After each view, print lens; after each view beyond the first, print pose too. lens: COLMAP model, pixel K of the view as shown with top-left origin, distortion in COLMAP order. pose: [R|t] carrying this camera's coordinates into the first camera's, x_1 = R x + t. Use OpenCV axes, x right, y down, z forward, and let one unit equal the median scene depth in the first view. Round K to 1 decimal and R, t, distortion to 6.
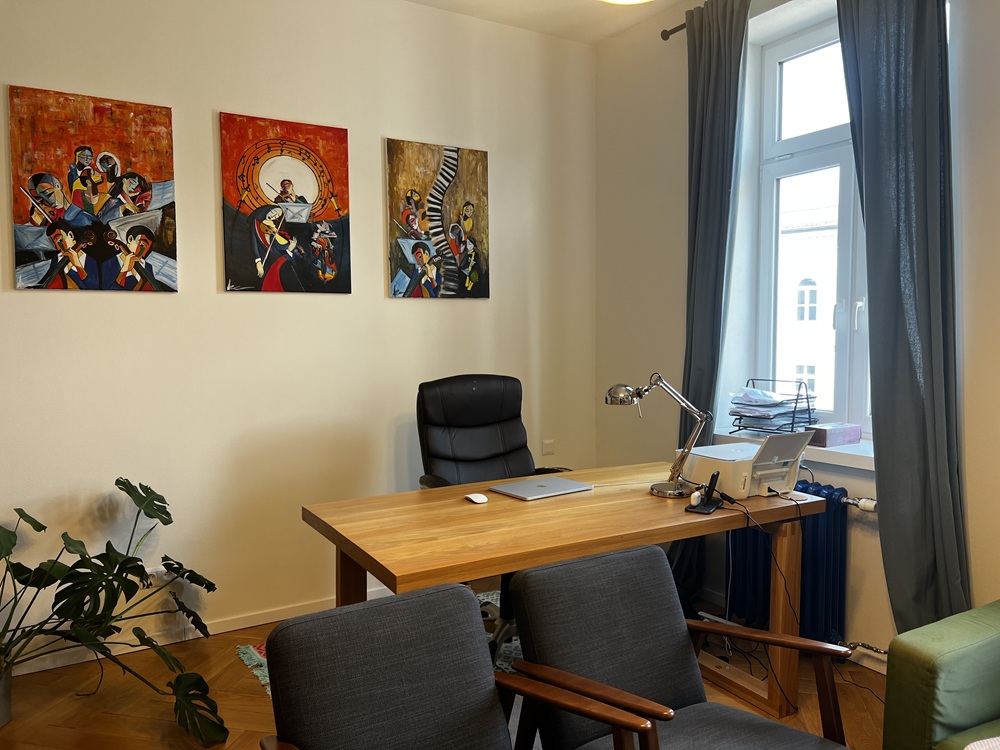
lens RADIAL K [[749.3, 0, 505.2], [0, 749.3, 379.9], [0, 0, 1]] dist [0.063043, -0.074916]
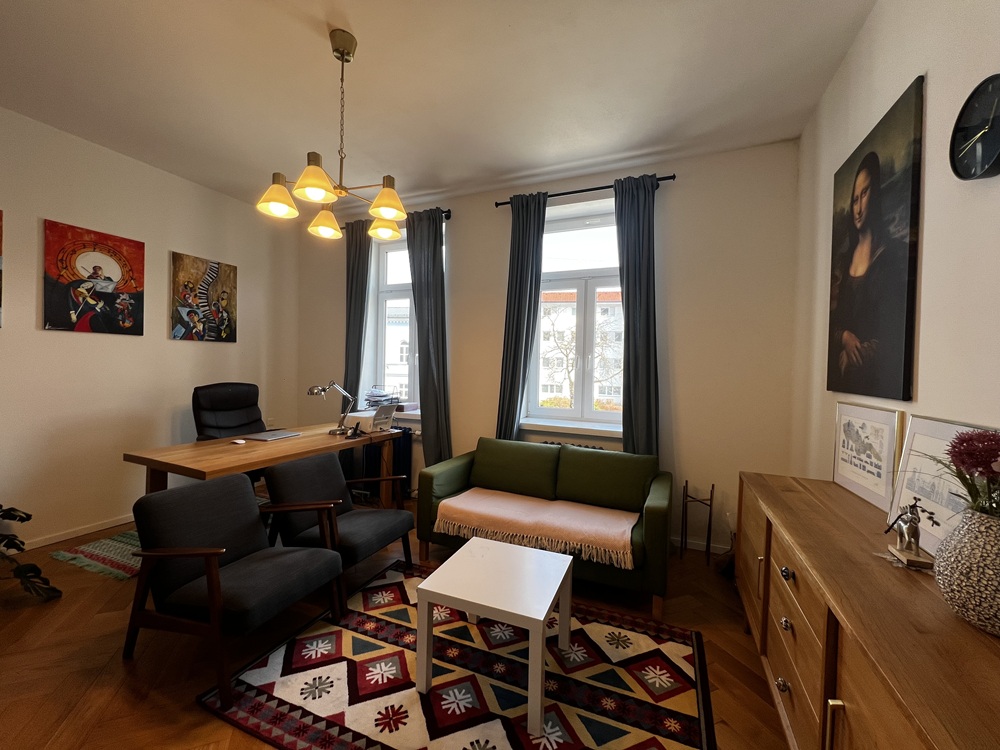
lens RADIAL K [[399.4, 0, 499.0], [0, 399.4, 372.6], [0, 0, 1]] dist [-0.003650, 0.000983]
pose [[0.819584, 0.016132, 0.572732, -0.061657], [0.011164, 0.998964, -0.044112, 0.019956], [-0.572851, 0.042547, 0.818555, -0.223244]]
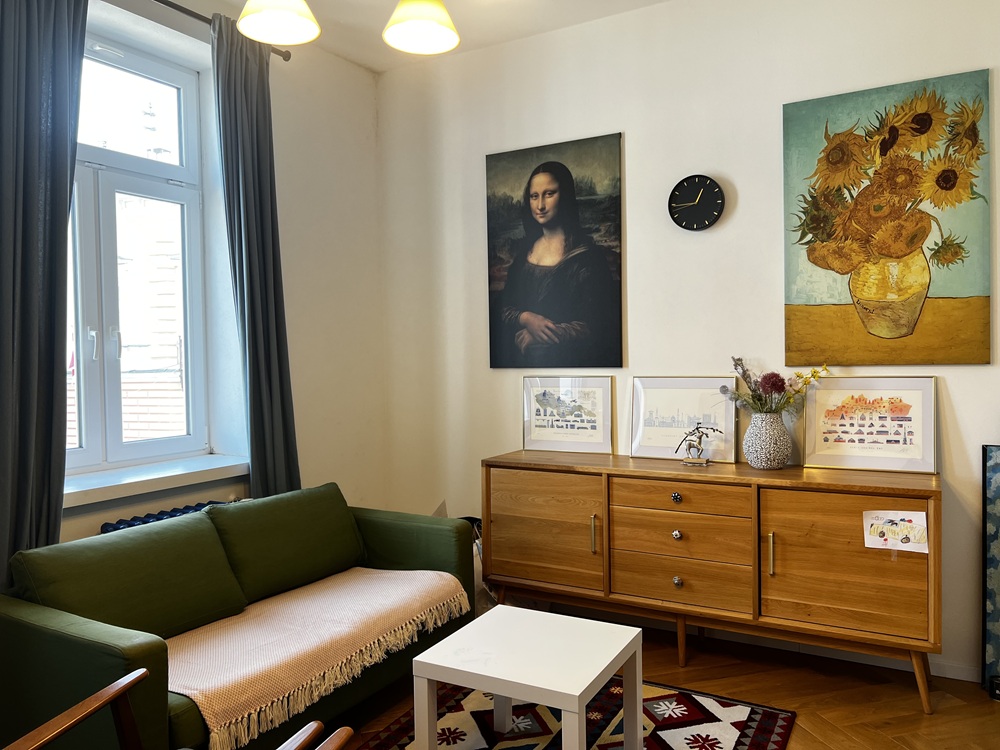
lens RADIAL K [[749.3, 0, 491.5], [0, 749.3, 371.4], [0, 0, 1]] dist [0.063043, -0.074916]
pose [[-0.463089, -0.011683, 0.886235, -0.342601], [0.081929, 0.995068, 0.055928, -0.033251], [-0.882517, 0.098508, -0.459848, 0.522927]]
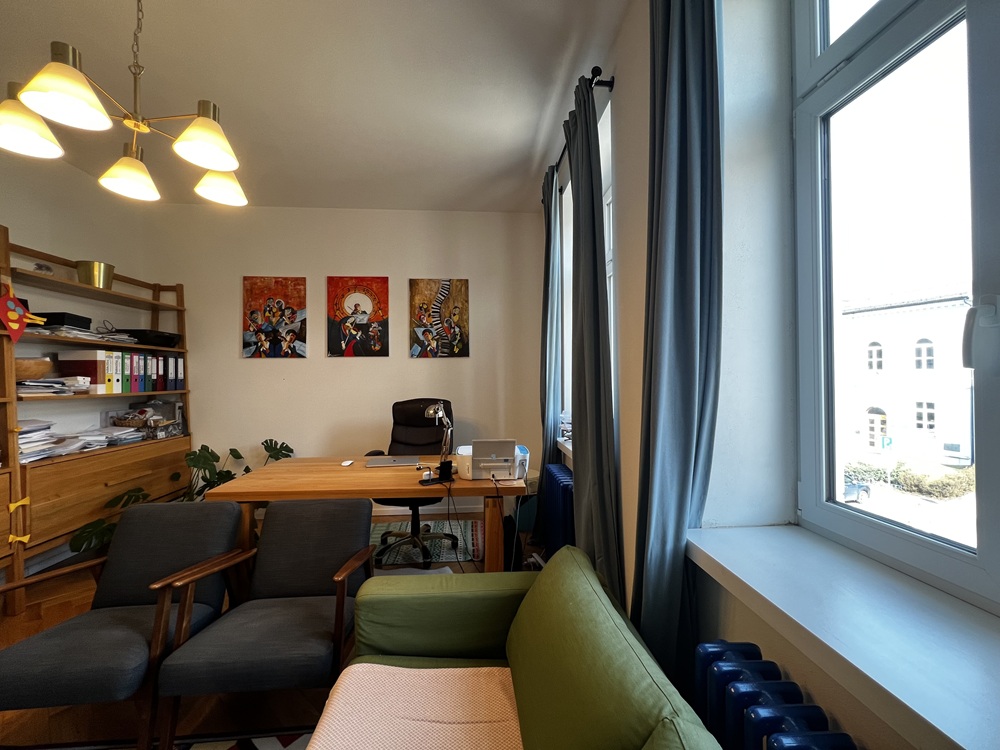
lens RADIAL K [[400.5, 0, 504.4], [0, 400.5, 372.5], [0, 0, 1]] dist [-0.006242, 0.000031]
pose [[0.891829, -0.004060, -0.452355, 0.582166], [-0.030252, 0.997186, -0.068592, -0.008797], [0.451360, 0.074857, 0.889196, 0.204514]]
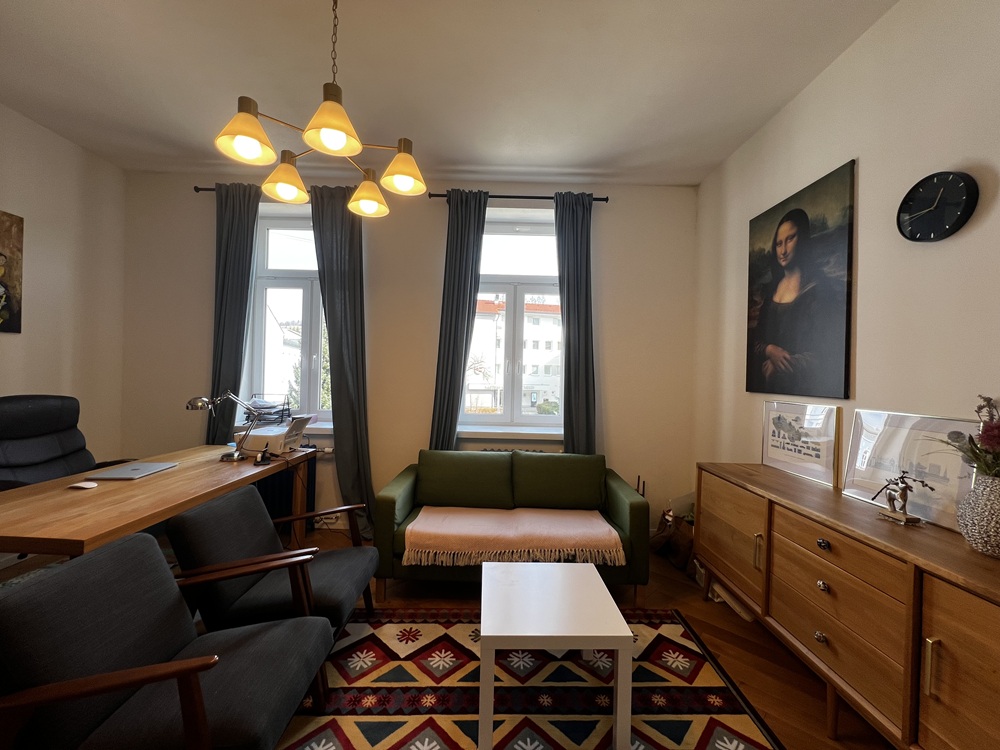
lens RADIAL K [[399.4, 0, 500.4], [0, 399.4, 372.6], [0, 0, 1]] dist [-0.003650, 0.000983]
pose [[0.519087, 0.021063, 0.854462, -0.199011], [0.031001, 0.998575, -0.043449, 0.008360], [-0.854159, 0.049043, 0.517694, -0.007434]]
